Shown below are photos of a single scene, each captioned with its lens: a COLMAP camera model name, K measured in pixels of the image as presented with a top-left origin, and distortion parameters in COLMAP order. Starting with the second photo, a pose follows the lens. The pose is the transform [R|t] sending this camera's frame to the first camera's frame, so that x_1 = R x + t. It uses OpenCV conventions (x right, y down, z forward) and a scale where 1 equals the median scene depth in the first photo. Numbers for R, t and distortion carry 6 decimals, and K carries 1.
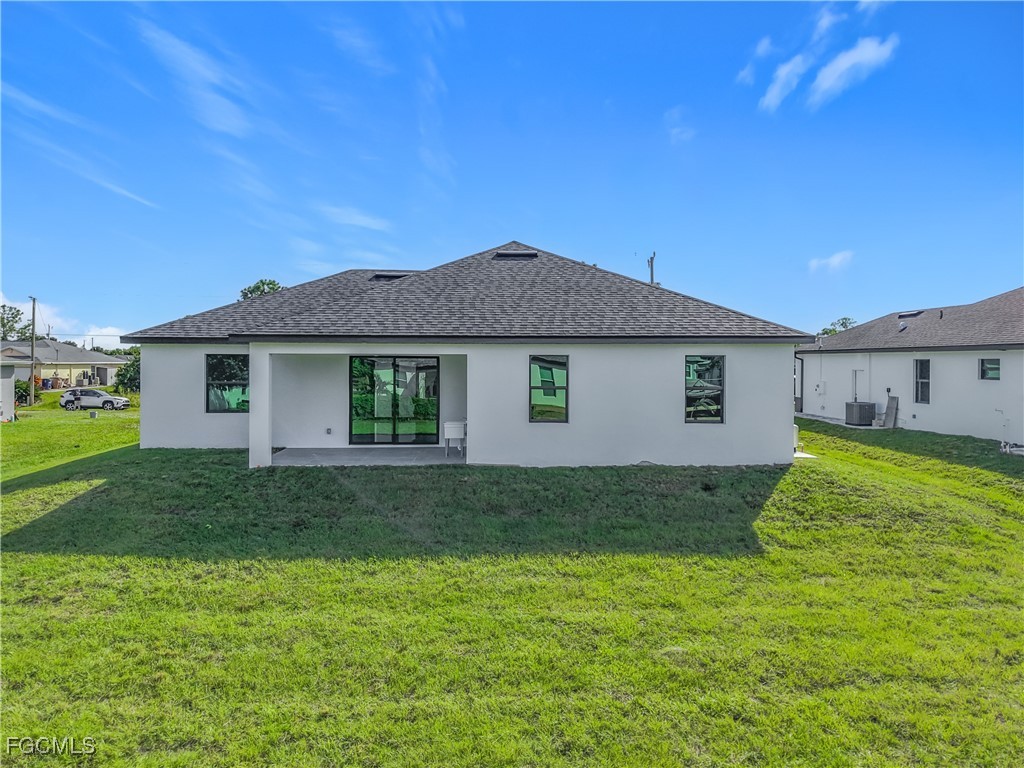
lens RADIAL K [[671.7, 0, 512.0], [0, 671.7, 384.0], [0, 0, 1]] dist [-0.033074, 0.033376]
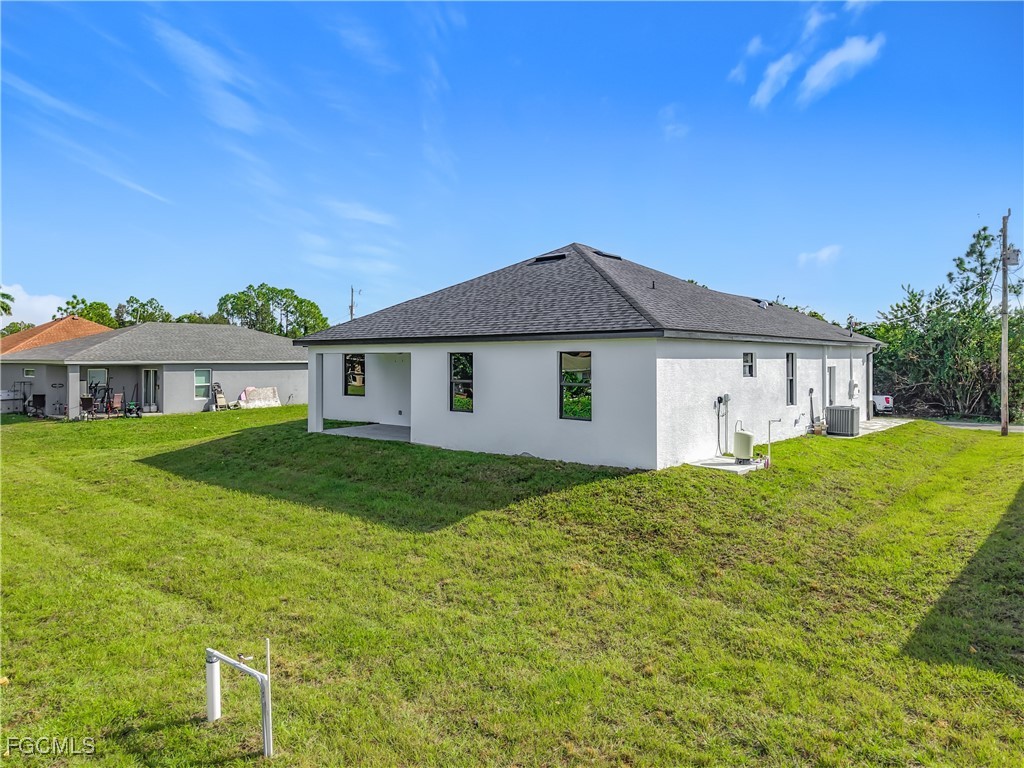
lens RADIAL K [[671.7, 0, 512.0], [0, 671.7, 384.0], [0, 0, 1]] dist [-0.033074, 0.033376]
pose [[0.740371, 0.020298, -0.671892, 0.885351], [-0.016129, 0.999793, 0.012431, -0.004964], [0.672005, 0.001634, 0.740544, 0.214967]]
